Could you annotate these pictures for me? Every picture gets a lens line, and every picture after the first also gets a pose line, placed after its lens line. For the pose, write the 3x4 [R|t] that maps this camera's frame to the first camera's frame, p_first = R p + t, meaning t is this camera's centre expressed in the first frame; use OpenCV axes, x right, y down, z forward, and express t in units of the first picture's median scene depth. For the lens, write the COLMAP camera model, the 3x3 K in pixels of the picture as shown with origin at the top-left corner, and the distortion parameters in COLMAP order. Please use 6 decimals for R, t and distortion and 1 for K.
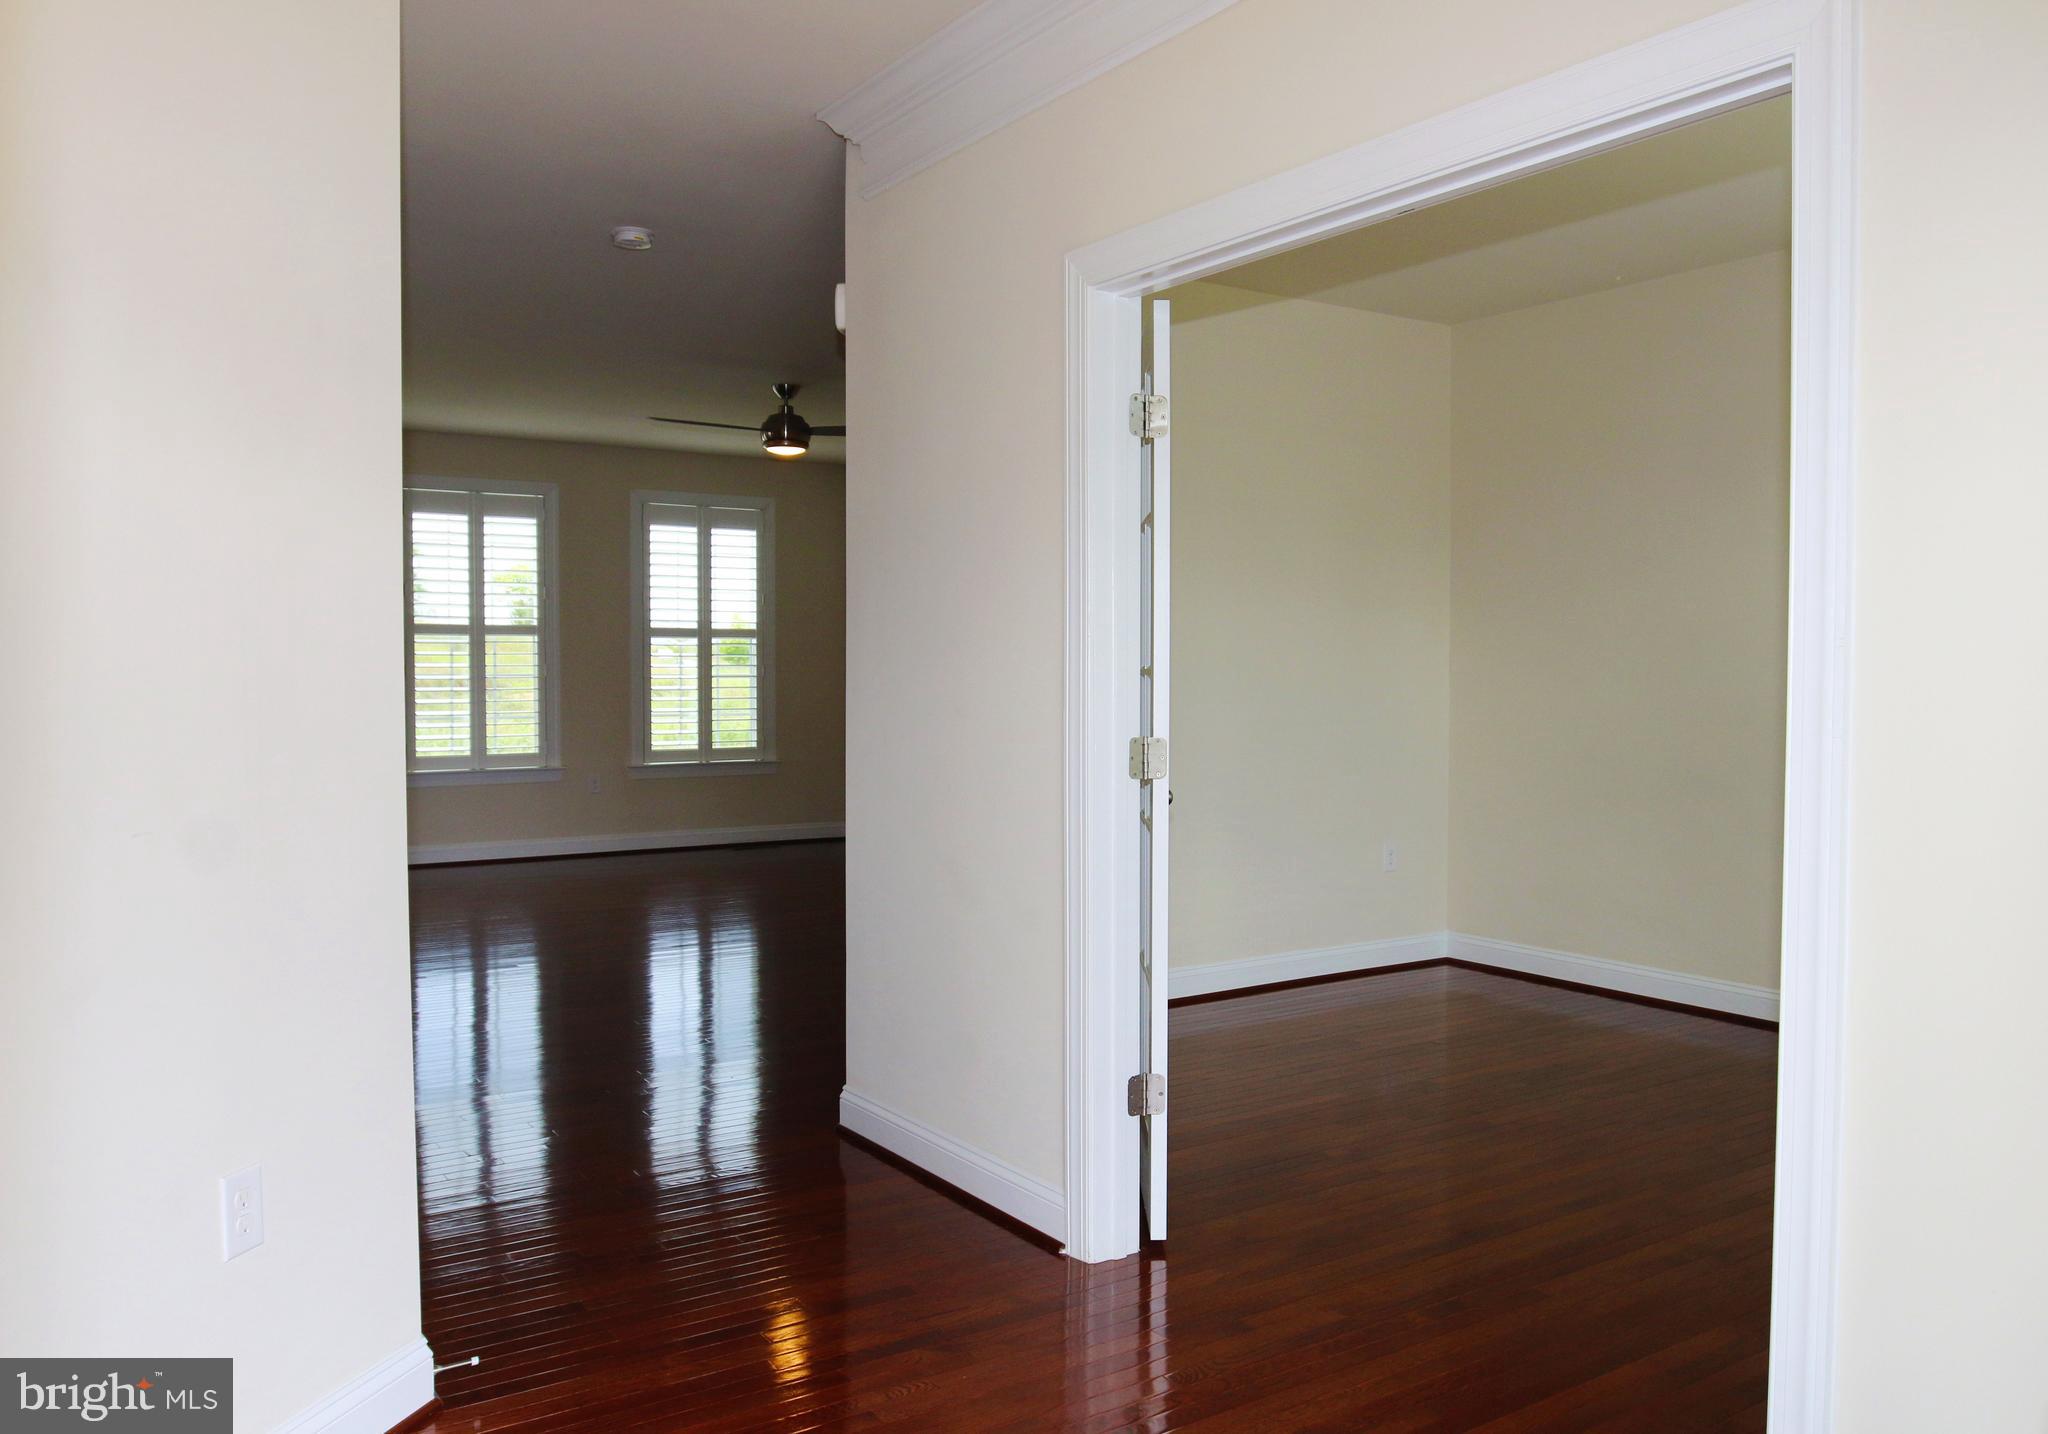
lens RADIAL K [[1598.8, 0, 1038.7], [0, 1598.8, 719.6], [0, 0, 1]] dist [0.009995, -0.001554]
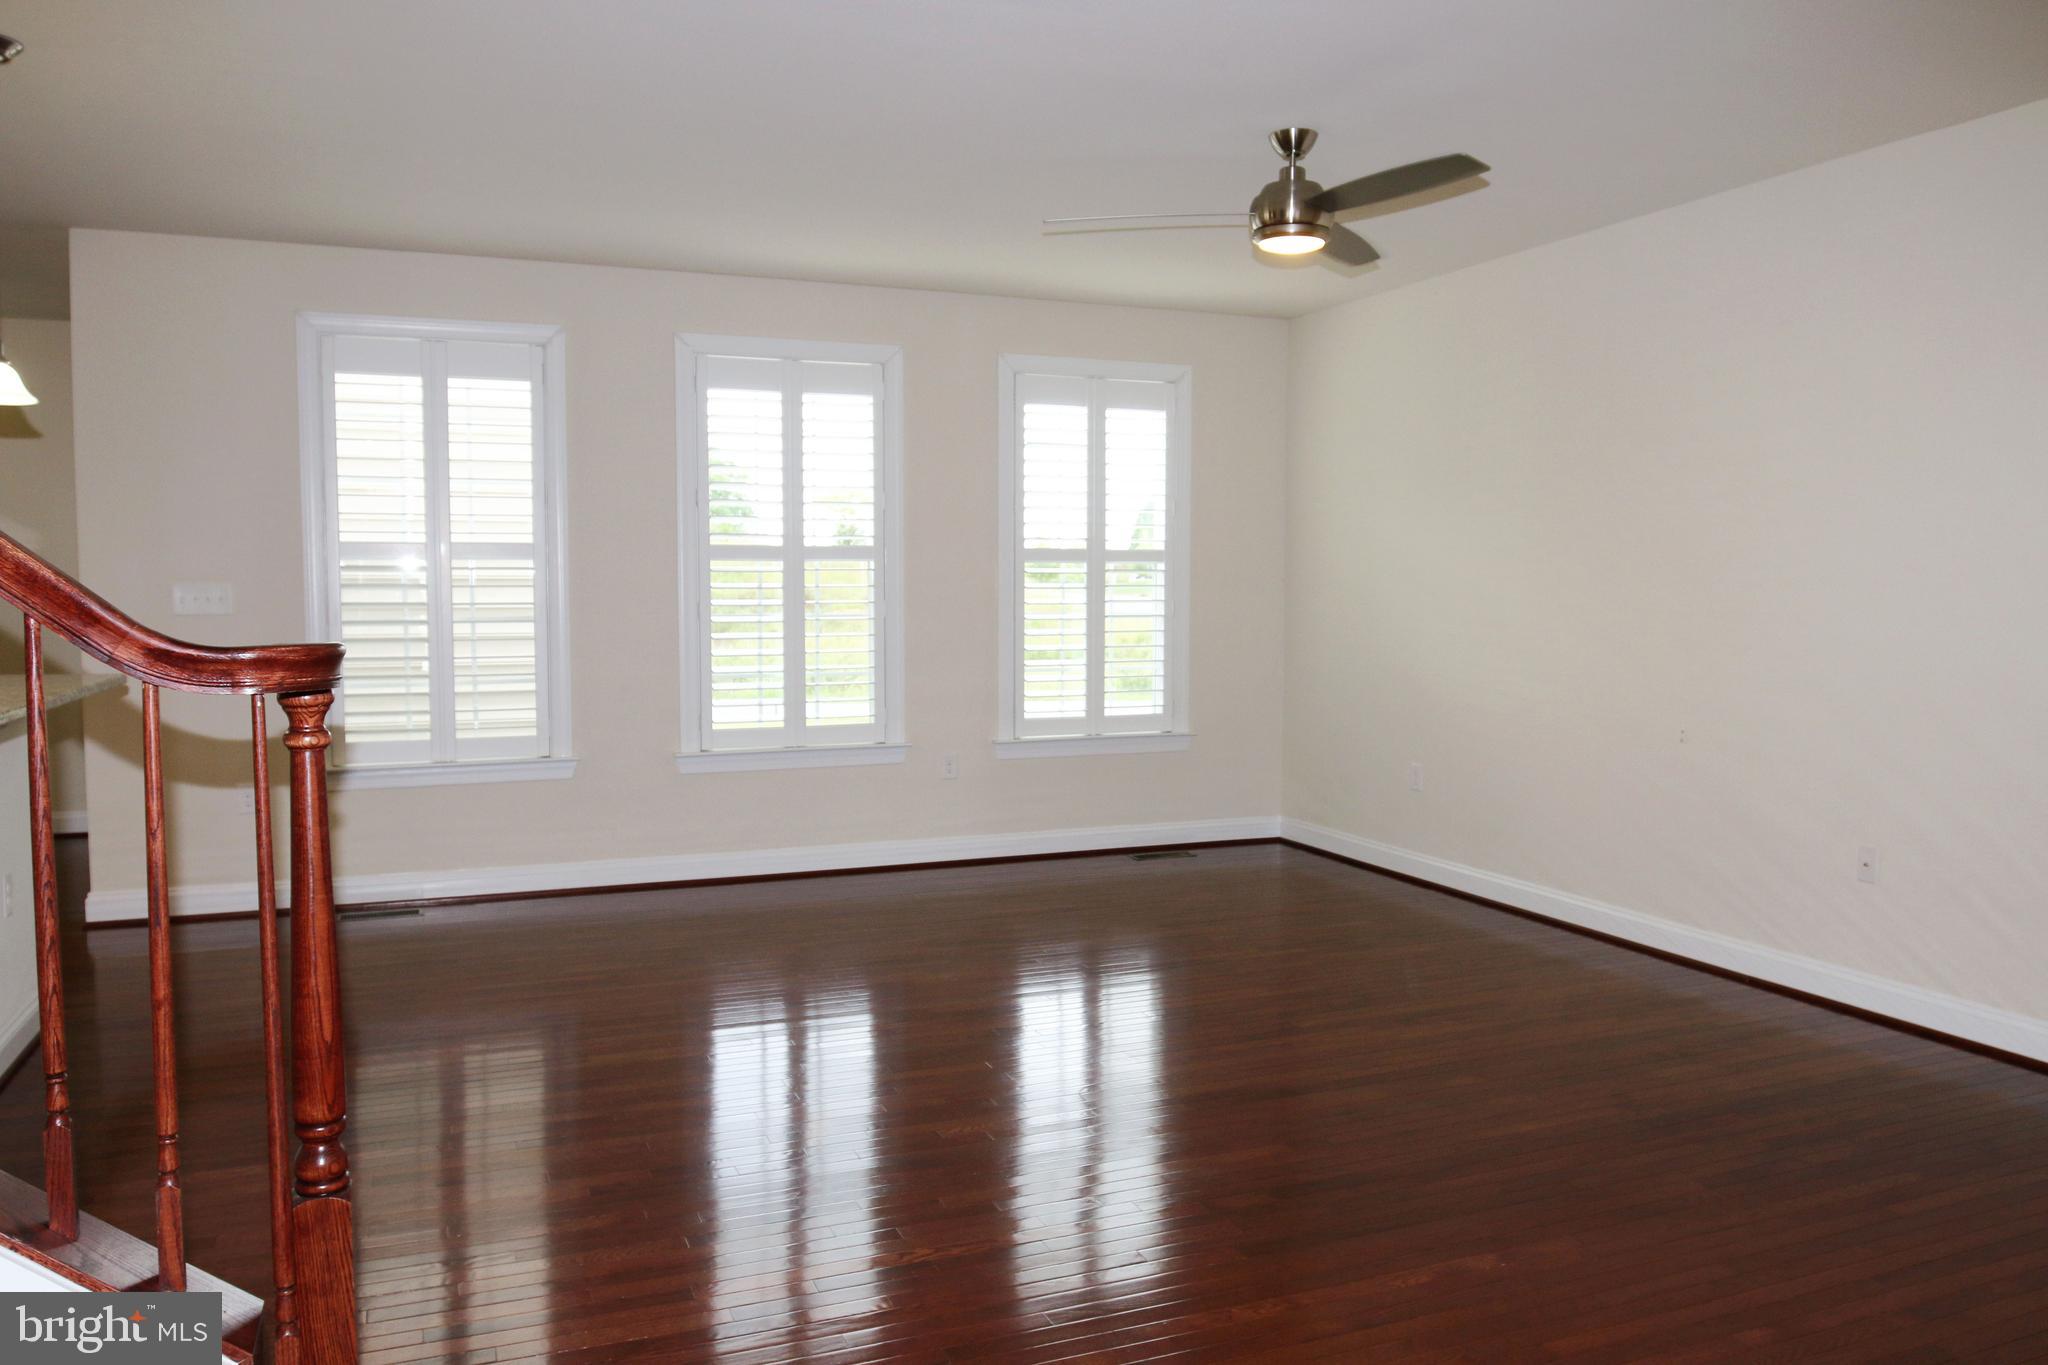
lens RADIAL K [[1489.8, 0, 1016.0], [0, 1489.8, 671.1], [0, 0, 1]] dist [-0.031471, 0.003237]
pose [[0.981530, 0.009448, -0.191073, -0.118868], [-0.005034, 0.999710, 0.023570, -0.018323], [0.191240, -0.022173, 0.981293, 0.345832]]
